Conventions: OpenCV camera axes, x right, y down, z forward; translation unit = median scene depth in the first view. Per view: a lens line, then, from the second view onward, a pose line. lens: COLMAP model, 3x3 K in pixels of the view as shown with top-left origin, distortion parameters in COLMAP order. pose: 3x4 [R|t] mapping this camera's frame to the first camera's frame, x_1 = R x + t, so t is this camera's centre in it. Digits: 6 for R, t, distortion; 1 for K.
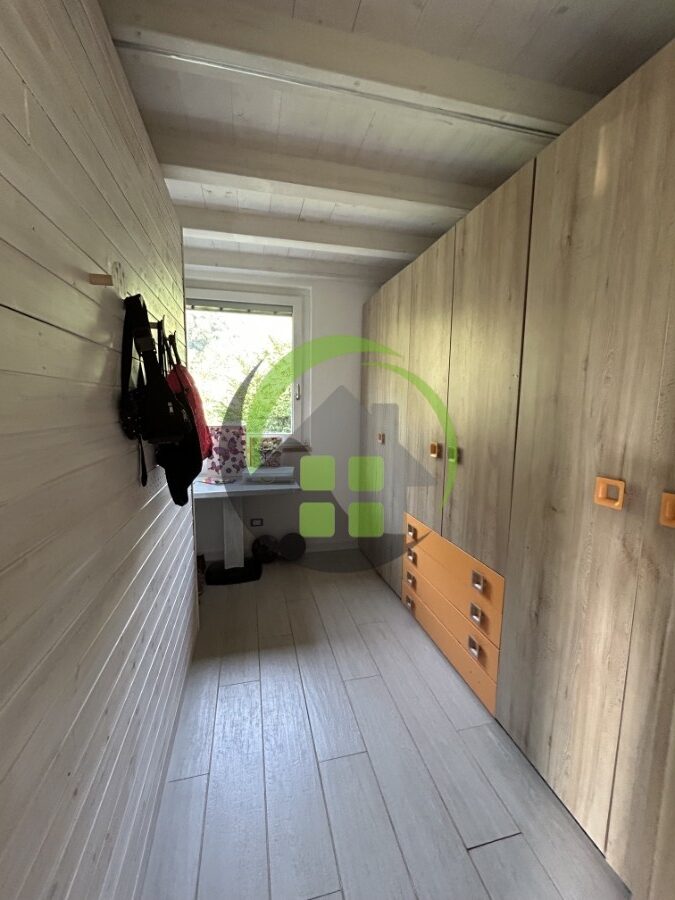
lens RADIAL K [[364.8, 0, 333.8], [0, 364.8, 450.4], [0, 0, 1]] dist [-0.001408, 0.000013]
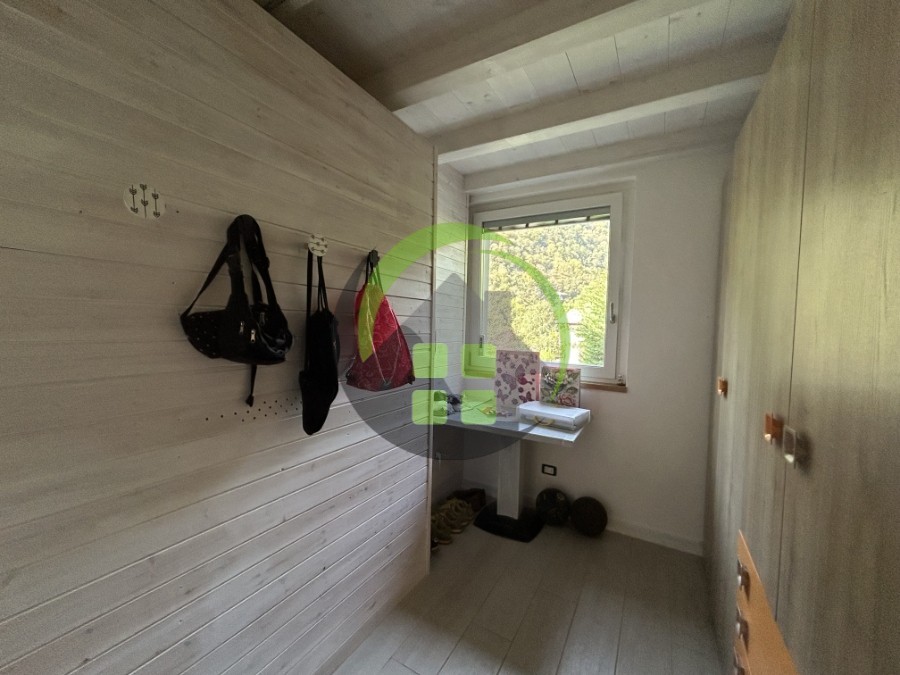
lens RADIAL K [[364.8, 0, 450.5], [0, 364.8, 338.7], [0, 0, 1]] dist [-0.001408, 0.000013]
pose [[0.724797, 0.037141, -0.687961, 0.201237], [-0.103047, 0.993158, -0.054947, -0.031495], [0.681213, 0.110718, 0.723665, 0.236779]]
